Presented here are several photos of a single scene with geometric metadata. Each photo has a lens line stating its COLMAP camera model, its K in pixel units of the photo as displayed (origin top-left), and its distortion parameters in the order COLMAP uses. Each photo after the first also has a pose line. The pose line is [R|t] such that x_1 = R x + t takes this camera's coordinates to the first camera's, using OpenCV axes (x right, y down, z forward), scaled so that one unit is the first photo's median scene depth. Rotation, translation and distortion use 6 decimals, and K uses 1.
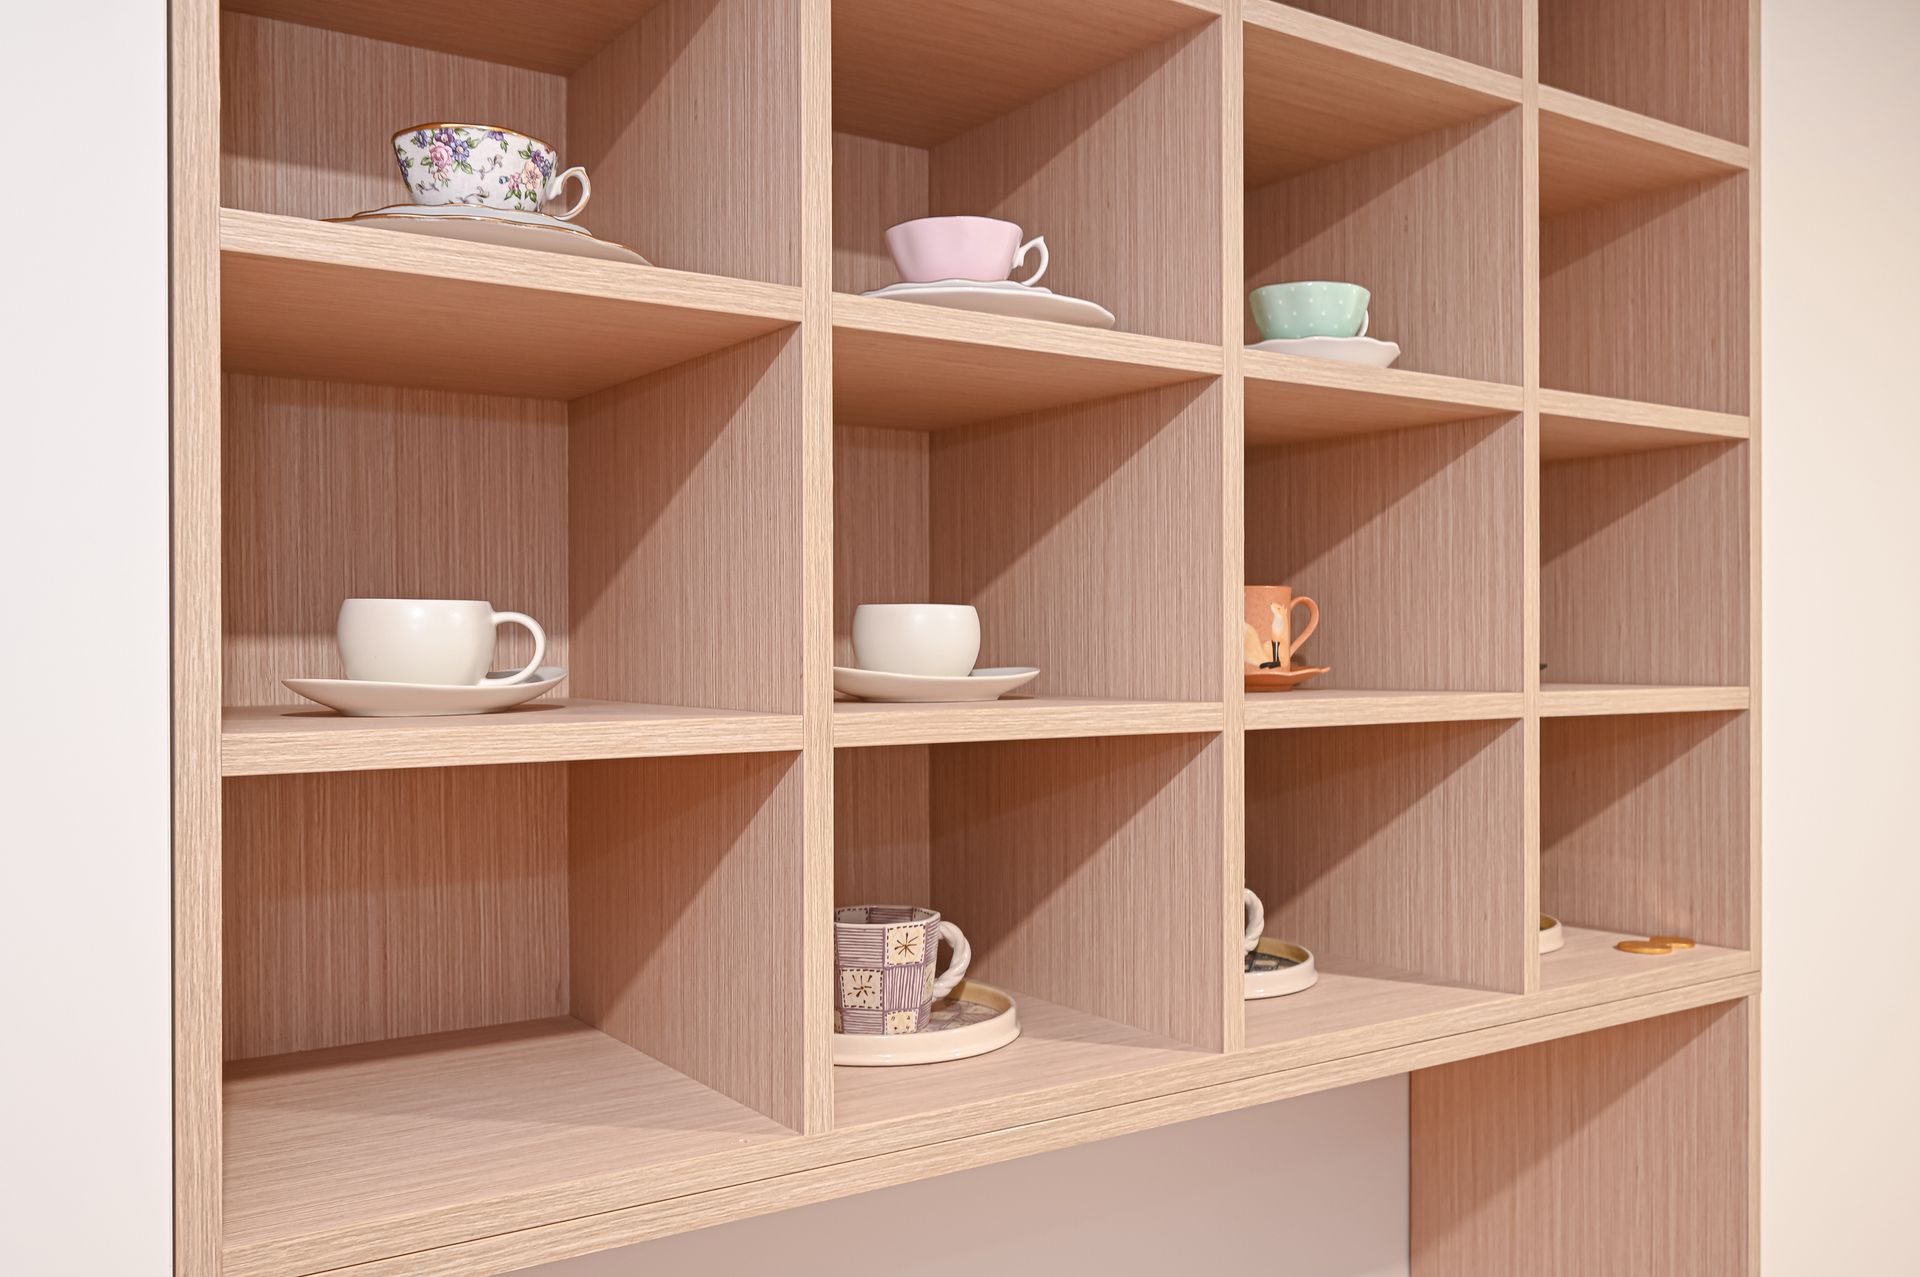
lens RADIAL K [[1684.9, 0, 962.8], [0, 1684.9, 664.9], [0, 0, 1]] dist [0.000830, 0.000818]
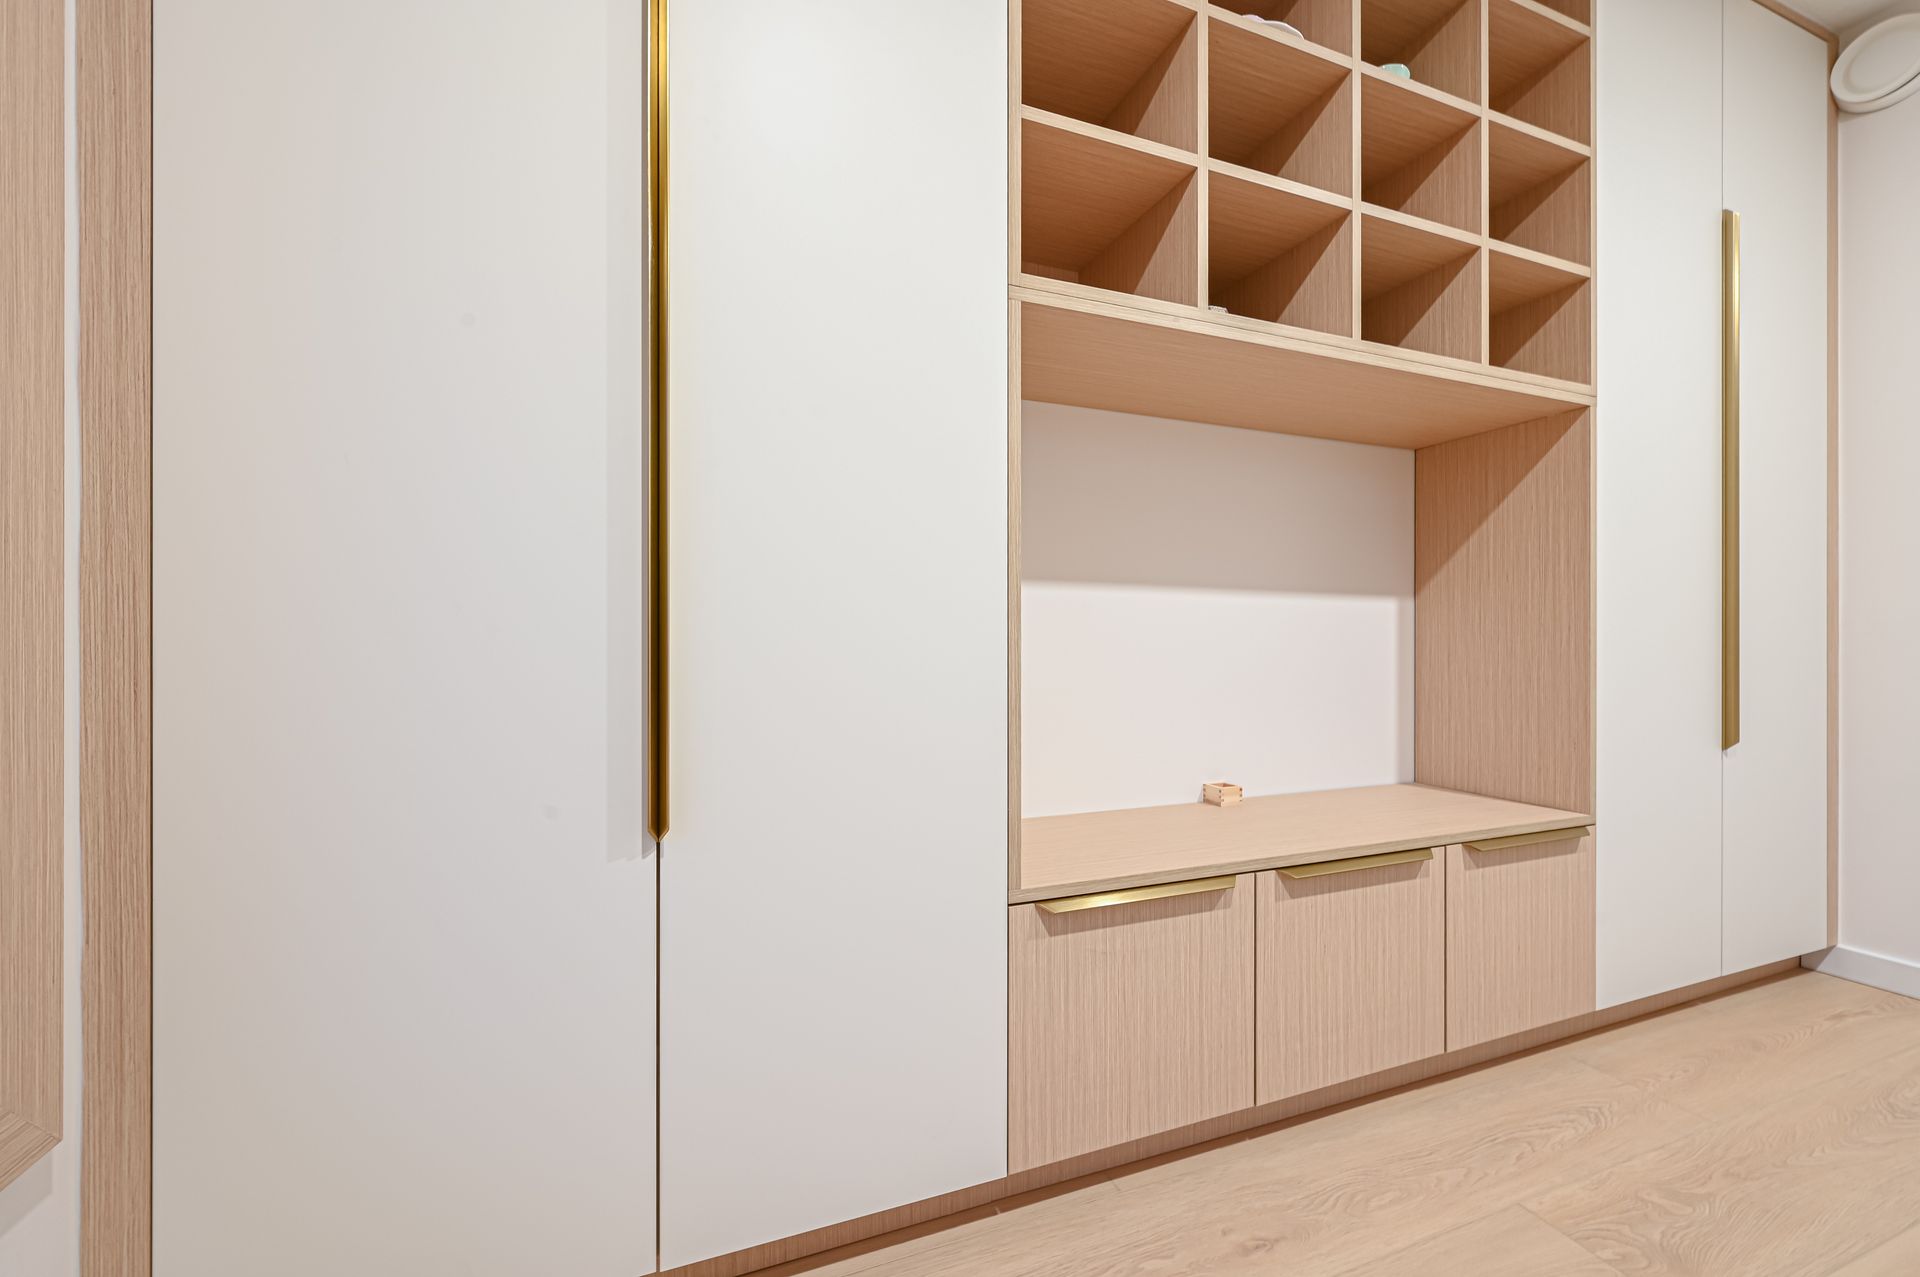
lens RADIAL K [[770.4, 0, 957.2], [0, 770.4, 639.1], [0, 0, 1]] dist [0.000030, 0.000207]
pose [[0.971587, 0.000105, -0.236681, -0.129009], [-0.000988, 0.999993, -0.003614, 0.599464], [0.236679, 0.003745, 0.971581, -0.228475]]
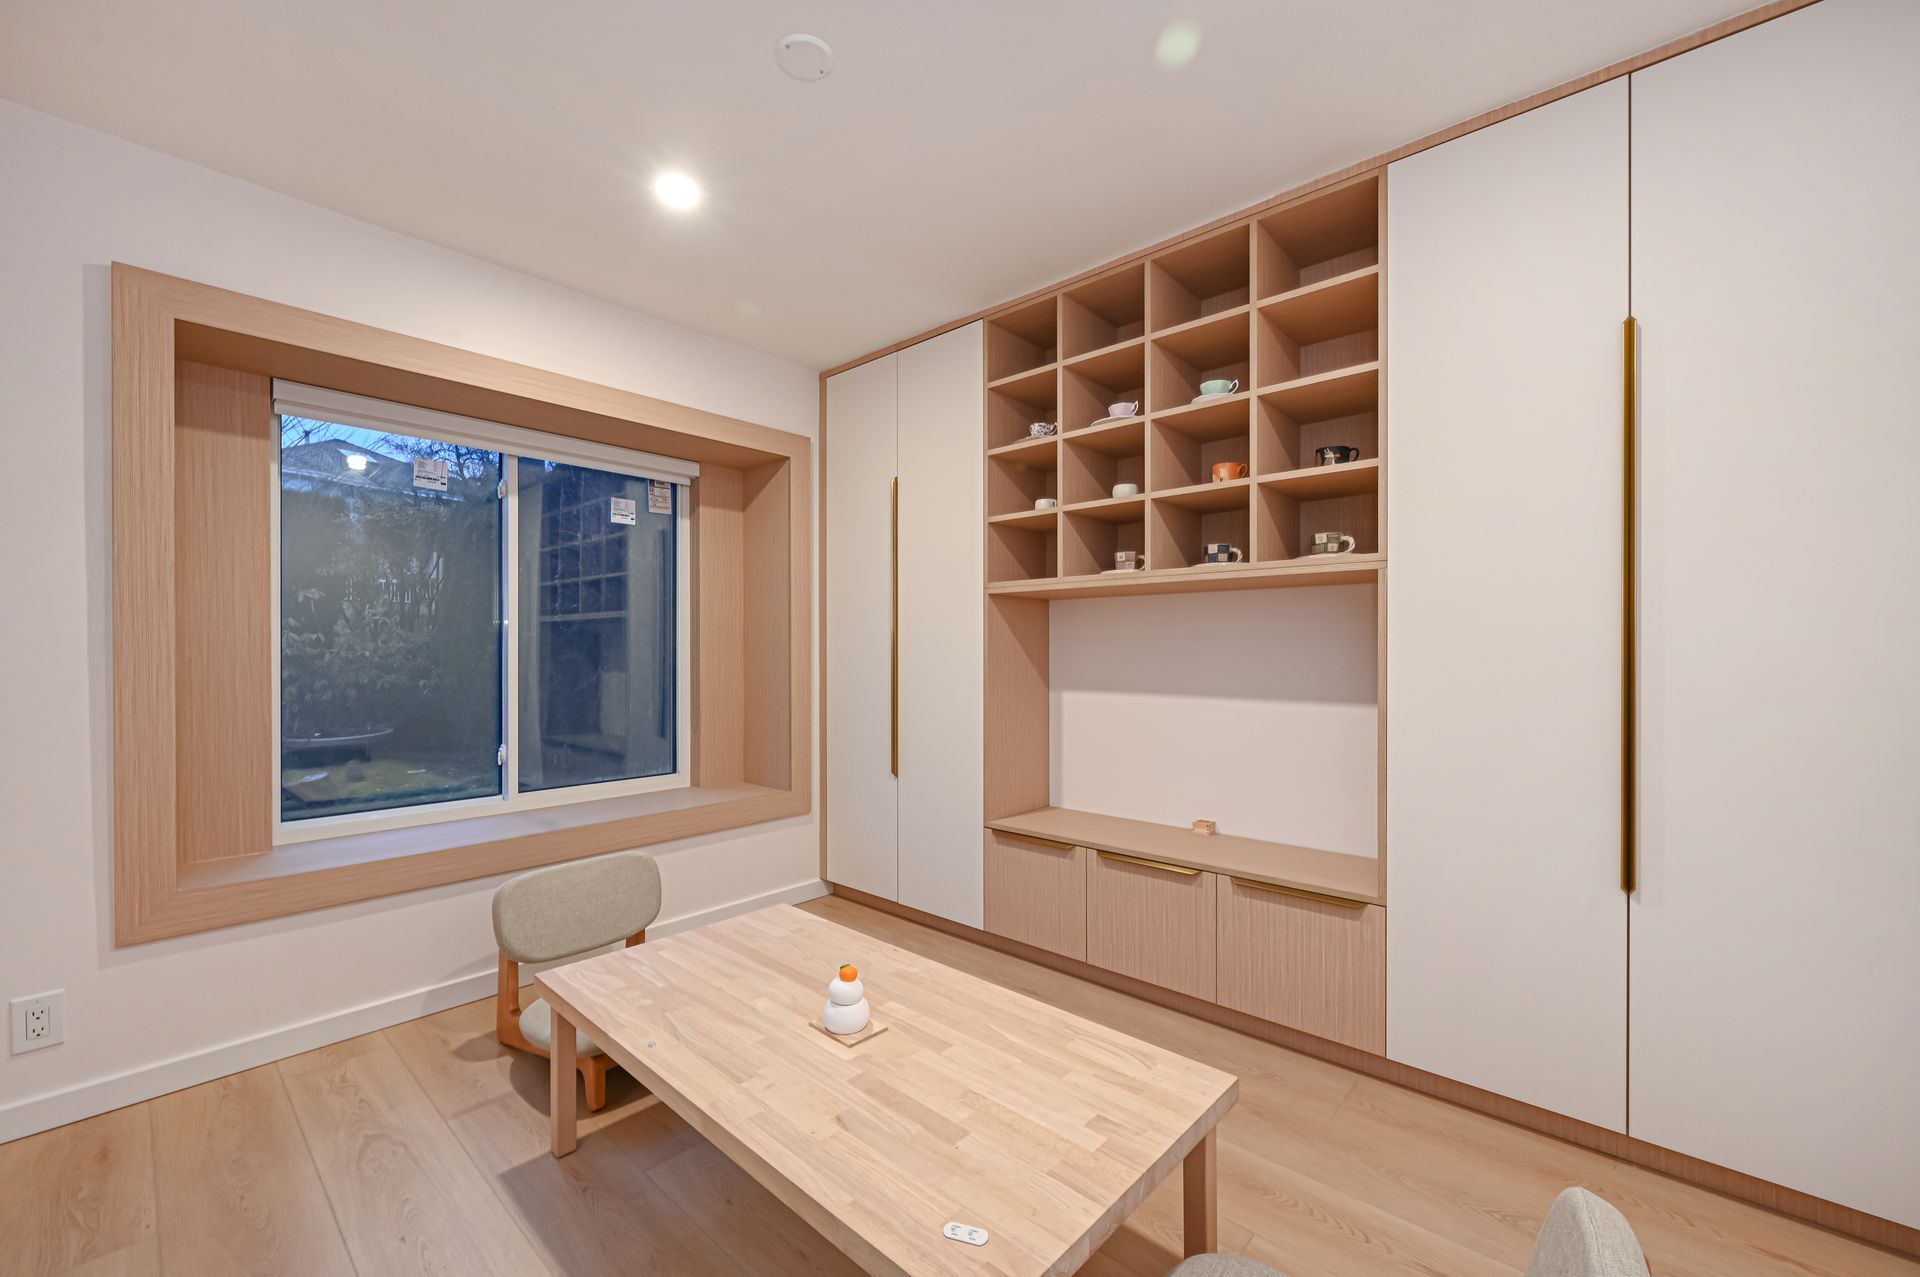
lens RADIAL K [[778.2, 0, 957.5], [0, 778.2, 653.6], [0, 0, 1]] dist [0.000243, 0.000067]
pose [[0.215726, 0.003542, -0.976448, 1.854542], [-0.002904, 0.999991, 0.002986, 0.393536], [0.976450, 0.002191, 0.215734, 0.052287]]
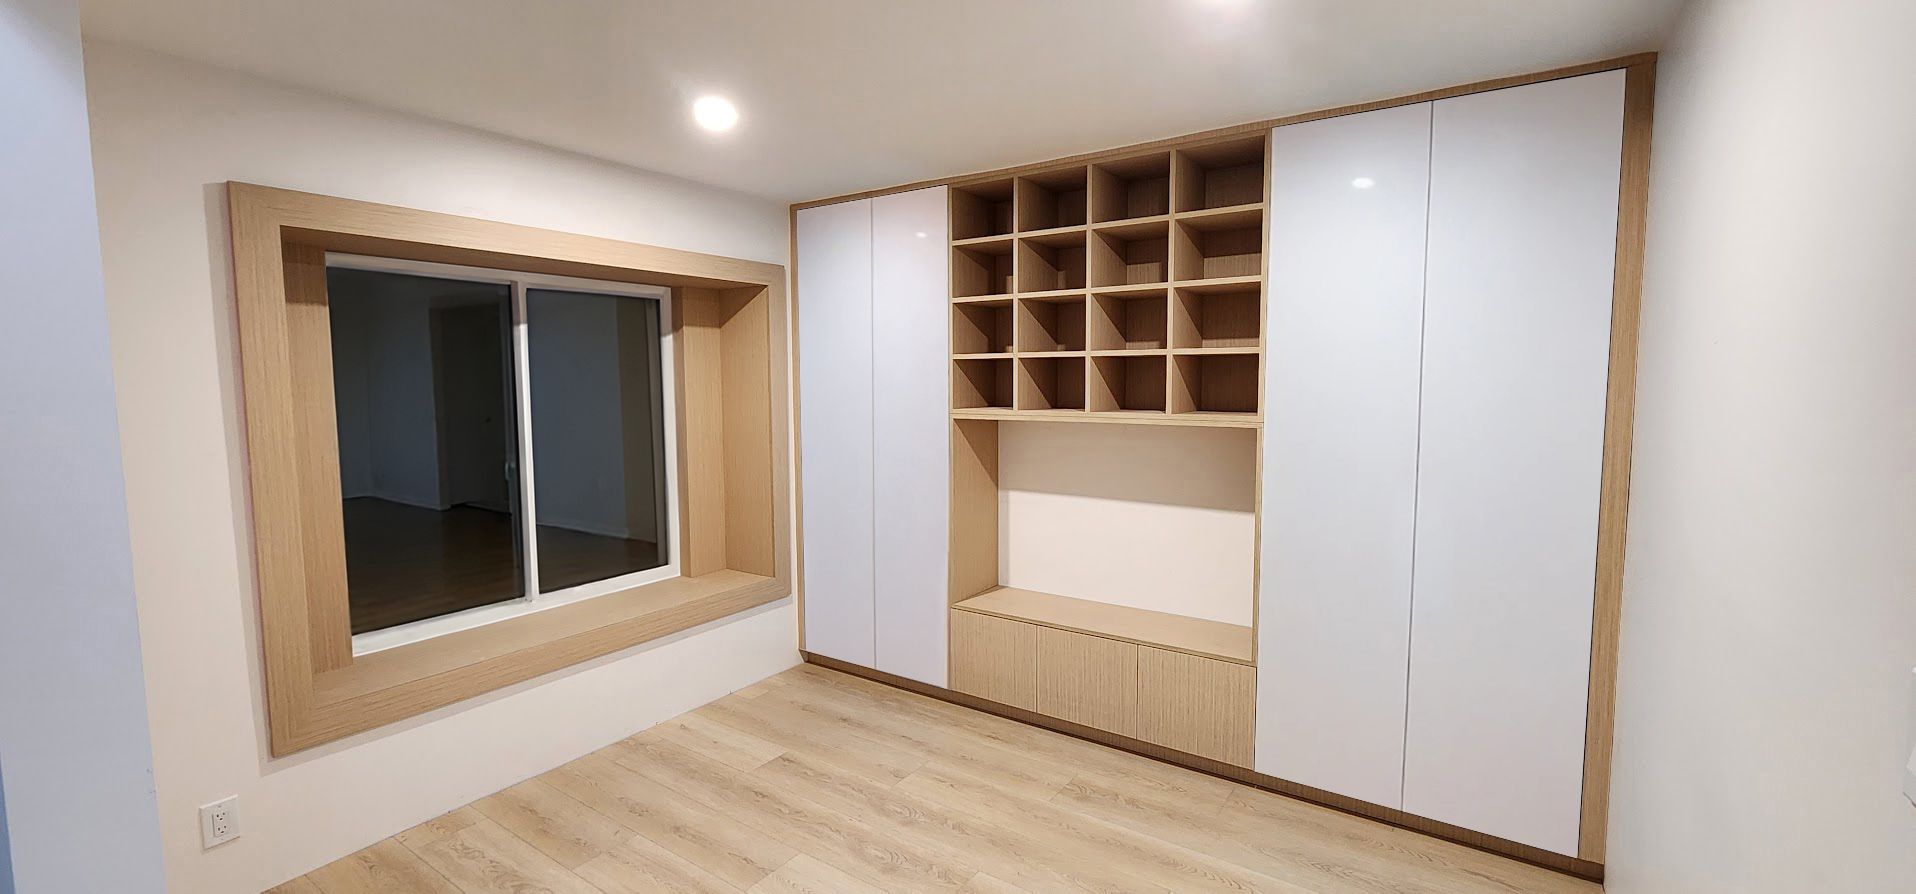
lens RADIAL K [[796.8, 0, 955.9], [0, 796.8, 441.4], [0, 0, 1]] dist [0.000872, -0.000143]
pose [[0.347730, 0.075949, -0.934514, 2.270638], [0.000809, 0.996689, 0.081303, 0.089797], [0.937594, -0.029028, 0.346517, -0.321843]]
